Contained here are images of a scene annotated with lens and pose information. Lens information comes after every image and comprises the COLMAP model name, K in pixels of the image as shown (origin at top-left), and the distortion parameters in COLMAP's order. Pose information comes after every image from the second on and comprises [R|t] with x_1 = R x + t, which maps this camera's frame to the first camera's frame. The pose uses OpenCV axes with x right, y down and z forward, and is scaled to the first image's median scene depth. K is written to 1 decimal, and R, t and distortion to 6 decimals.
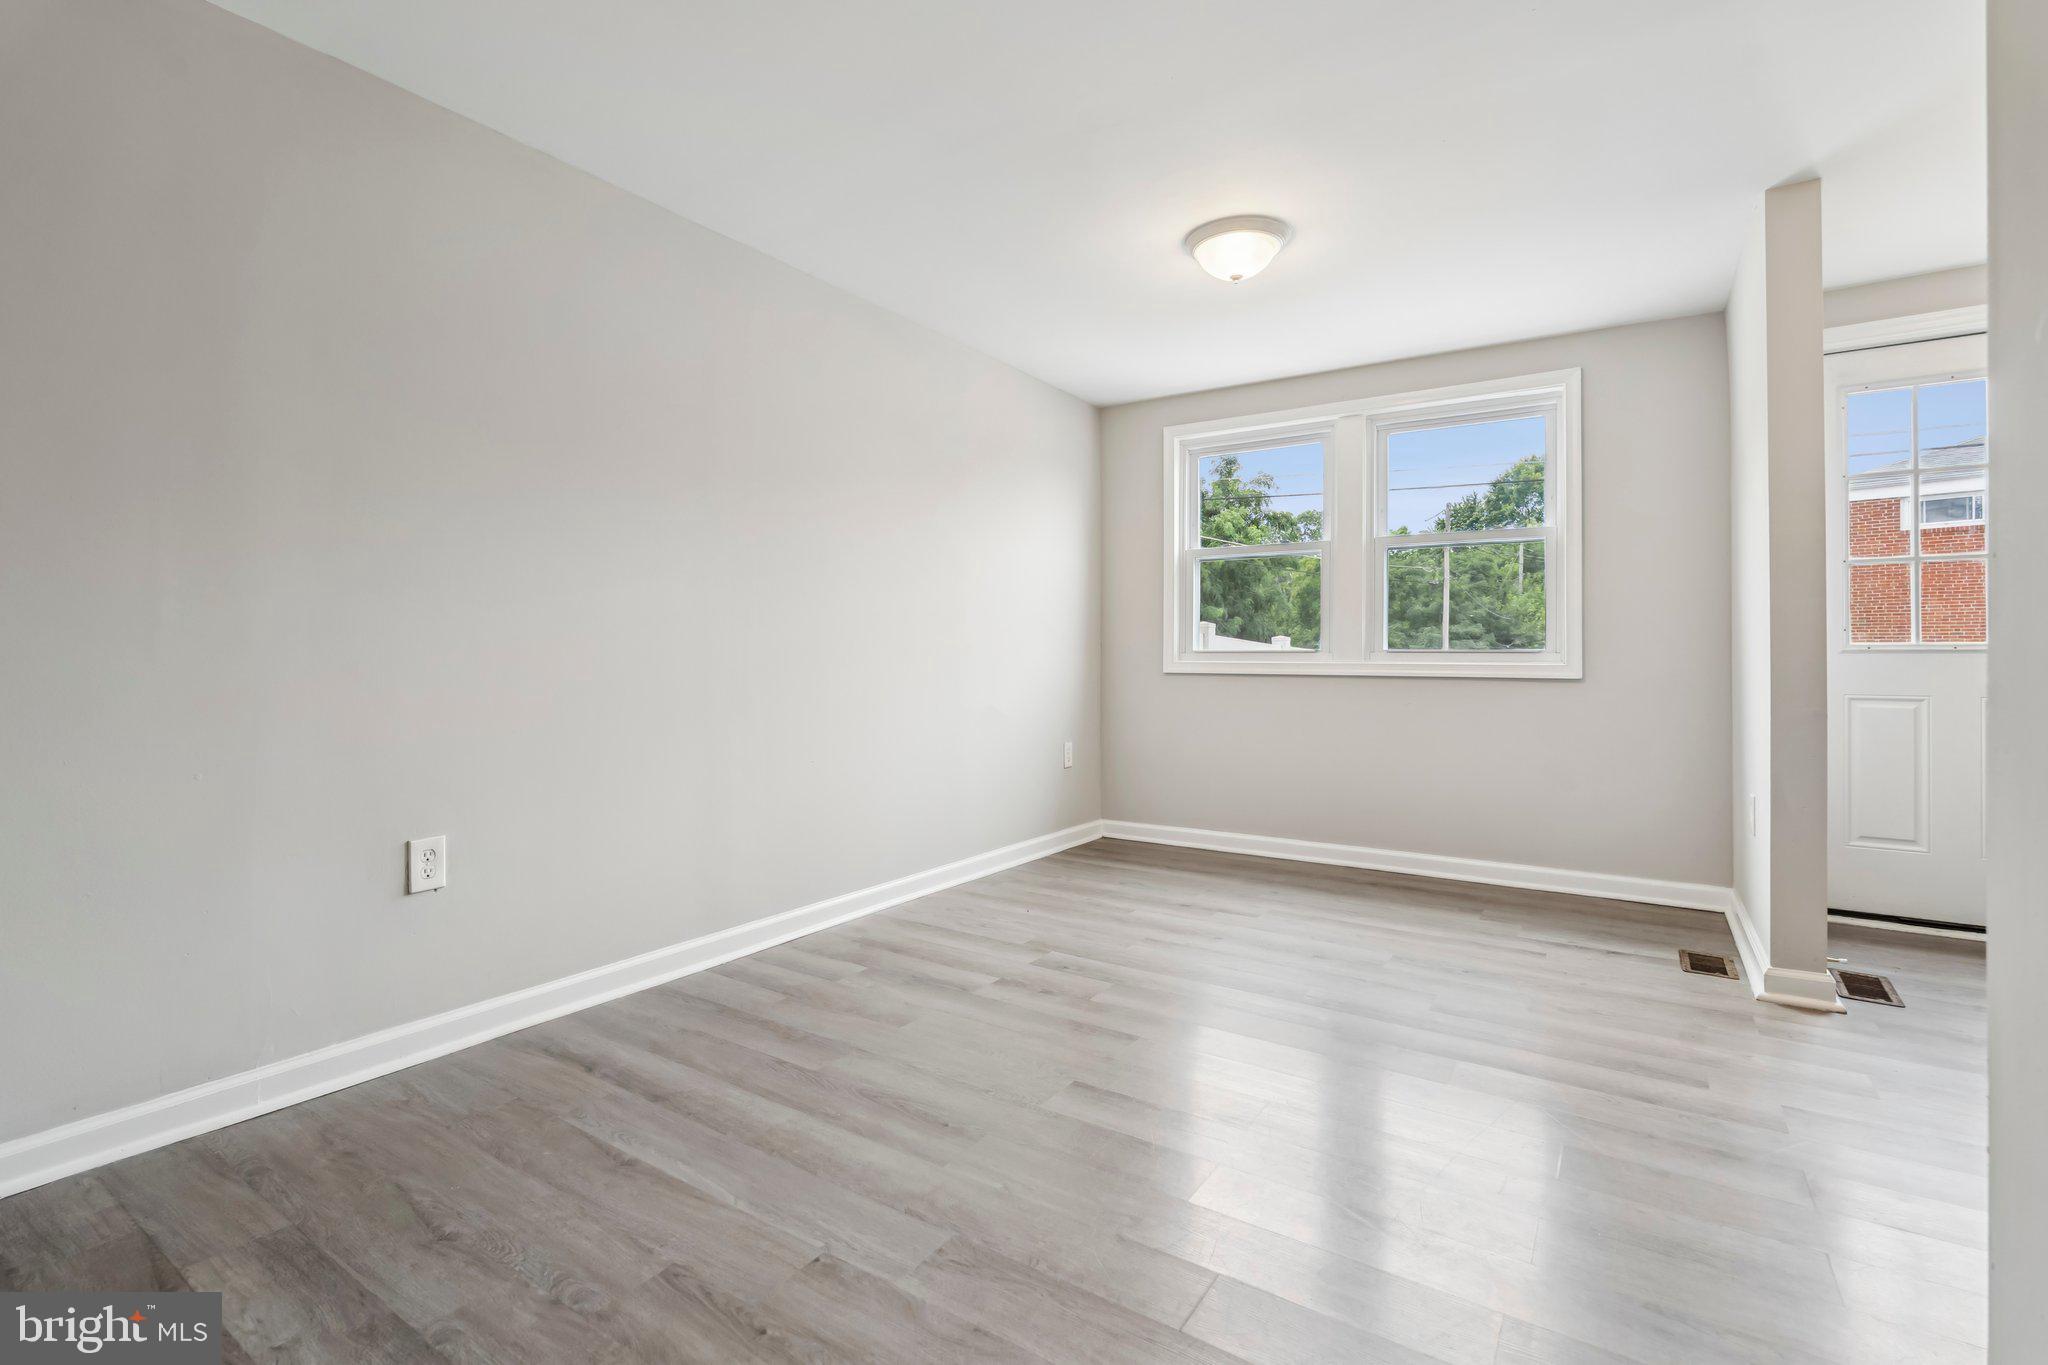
lens RADIAL K [[912.1, 0, 1016.5], [0, 912.1, 633.4], [0, 0, 1]] dist [0.000479, -0.000092]
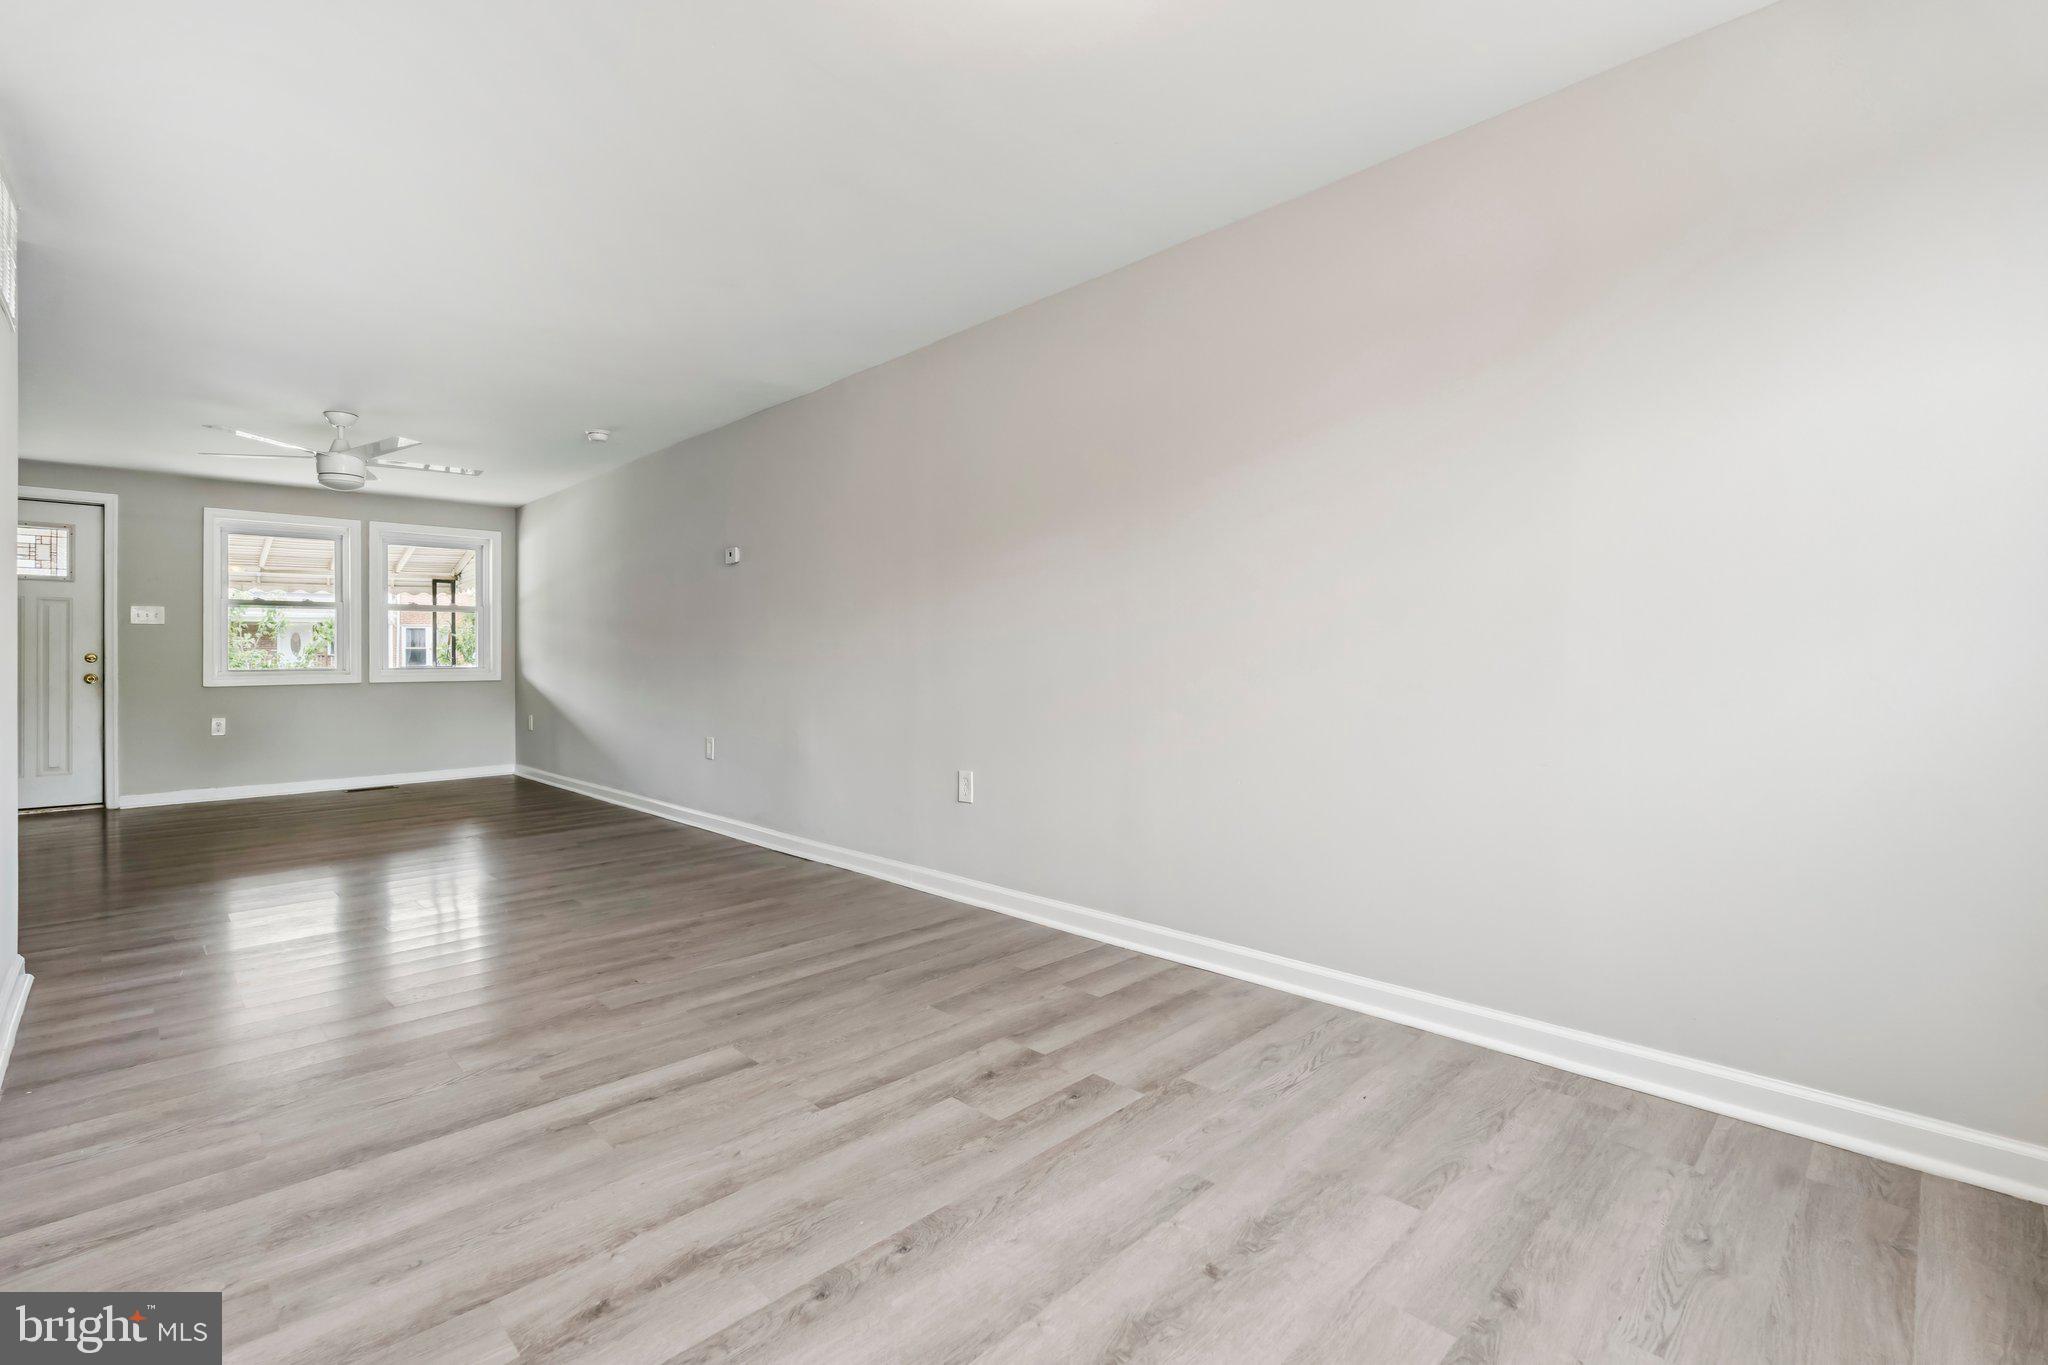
lens RADIAL K [[917.9, 0, 1015.7], [0, 917.9, 658.1], [0, 0, 1]] dist [-0.003858, -0.000274]
pose [[-0.197846, -0.004807, -0.980221, 0.728217], [0.036549, 0.999256, -0.012278, 0.028637], [0.979552, -0.038255, -0.197523, 1.051115]]
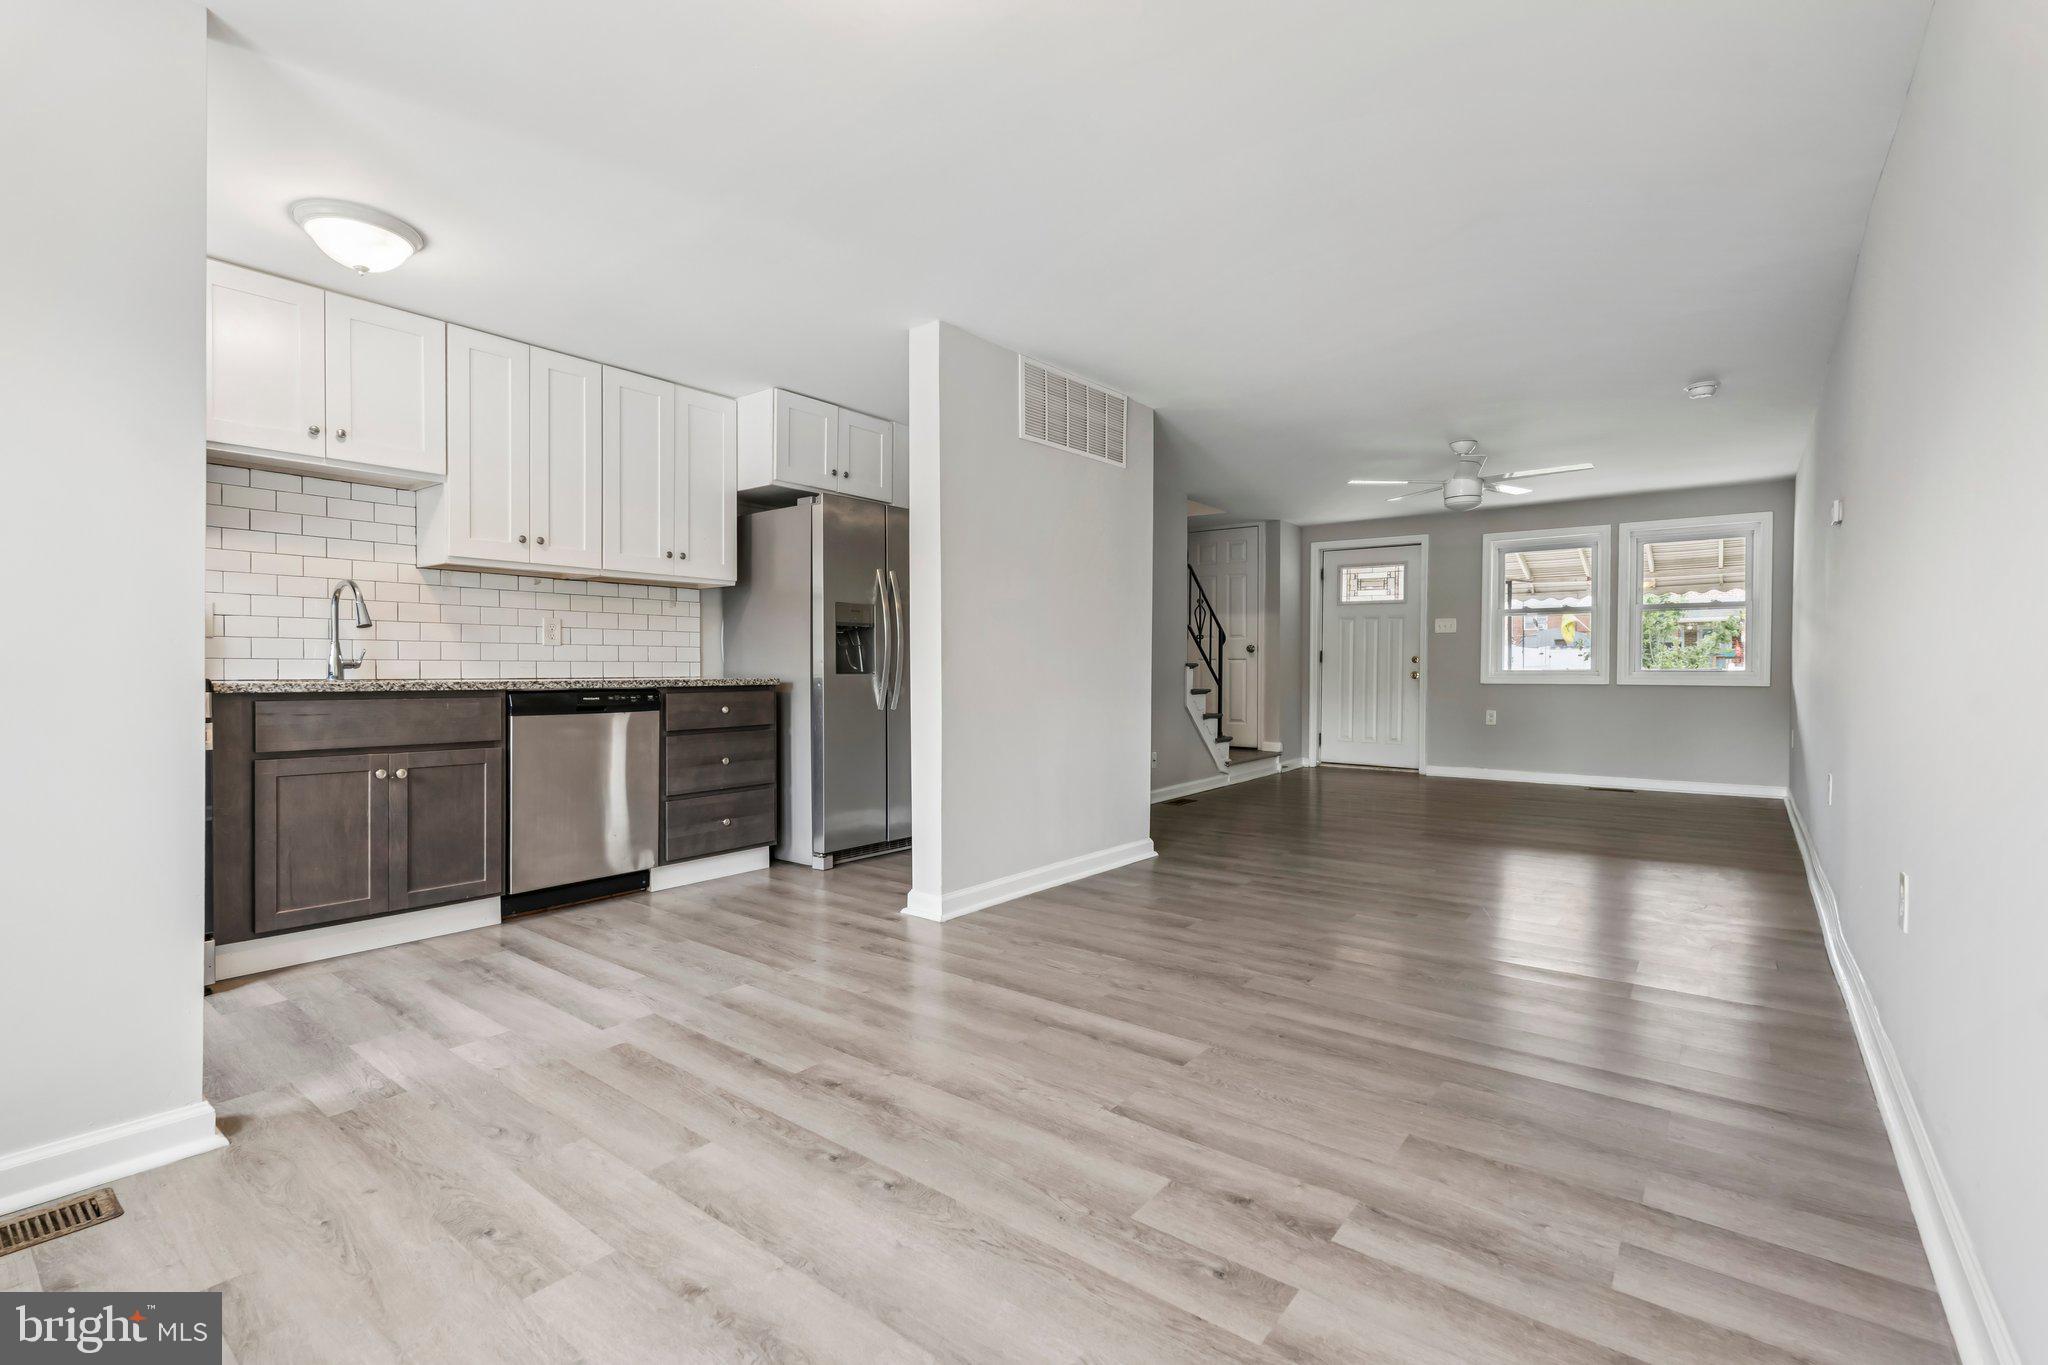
lens RADIAL K [[924.7, 0, 1017.2], [0, 924.7, 674.4], [0, 0, 1]] dist [-0.001451, -0.000407]
pose [[-0.997403, -0.006355, 0.071741, 0.126187], [-0.007820, 0.999766, -0.020167, 0.036886], [-0.071596, -0.020675, -0.997219, 1.454525]]
